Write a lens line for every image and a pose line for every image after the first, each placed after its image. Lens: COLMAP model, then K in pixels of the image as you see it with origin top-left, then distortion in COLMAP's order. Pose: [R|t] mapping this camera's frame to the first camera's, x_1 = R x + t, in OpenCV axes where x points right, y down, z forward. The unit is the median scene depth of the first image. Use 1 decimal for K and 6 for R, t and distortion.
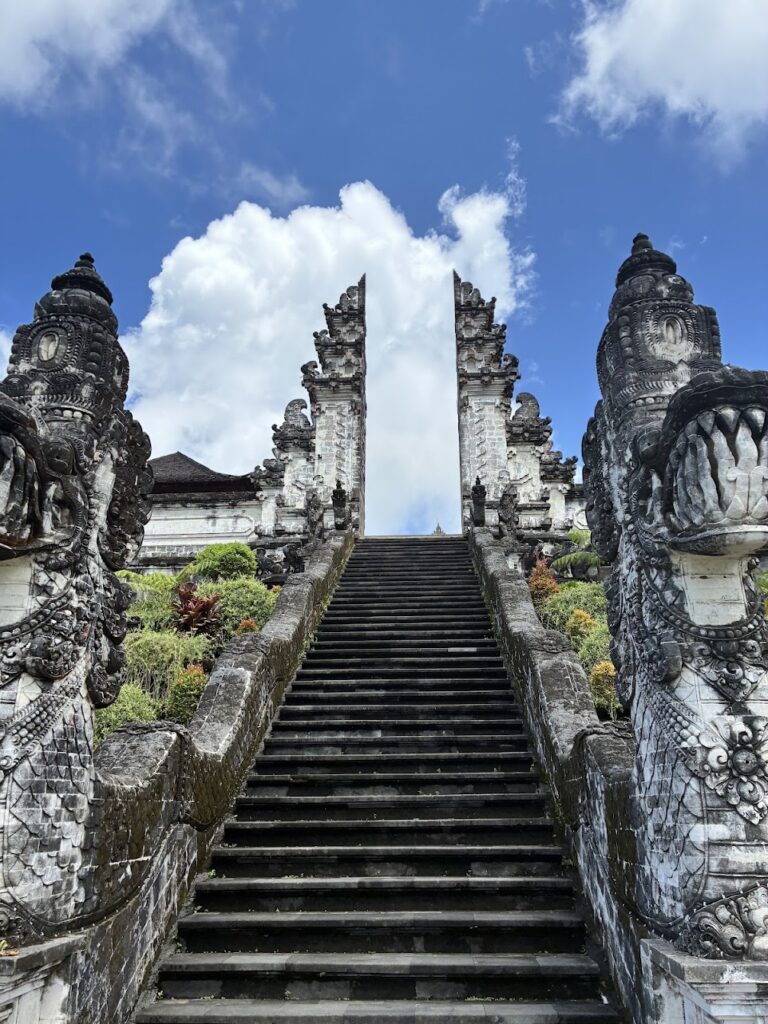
lens RADIAL K [[897.0, 0, 376.1], [0, 897.0, 514.7], [0, 0, 1]] dist [-0.005277, -0.016515]
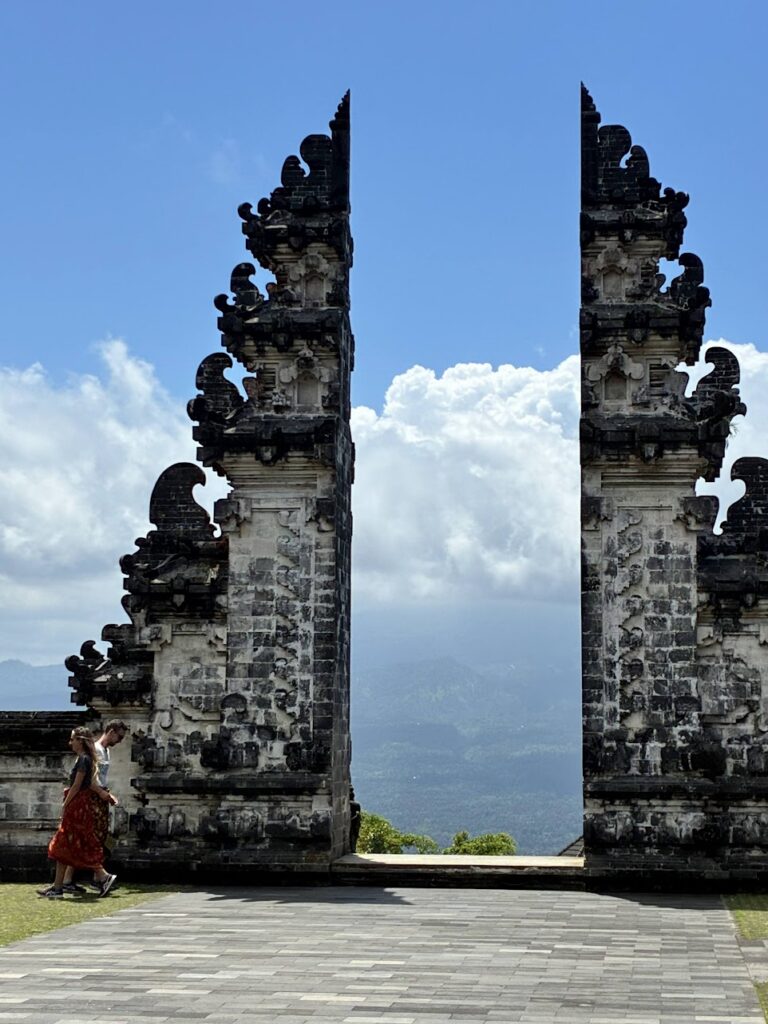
lens RADIAL K [[897.0, 0, 376.1], [0, 897.0, 514.7], [0, 0, 1]] dist [-0.005277, -0.016515]
pose [[0.999931, 0.008654, 0.007891, -0.002379], [-0.010962, 0.928735, 0.370581, -0.253247], [-0.004122, -0.370642, 0.928767, 0.603607]]
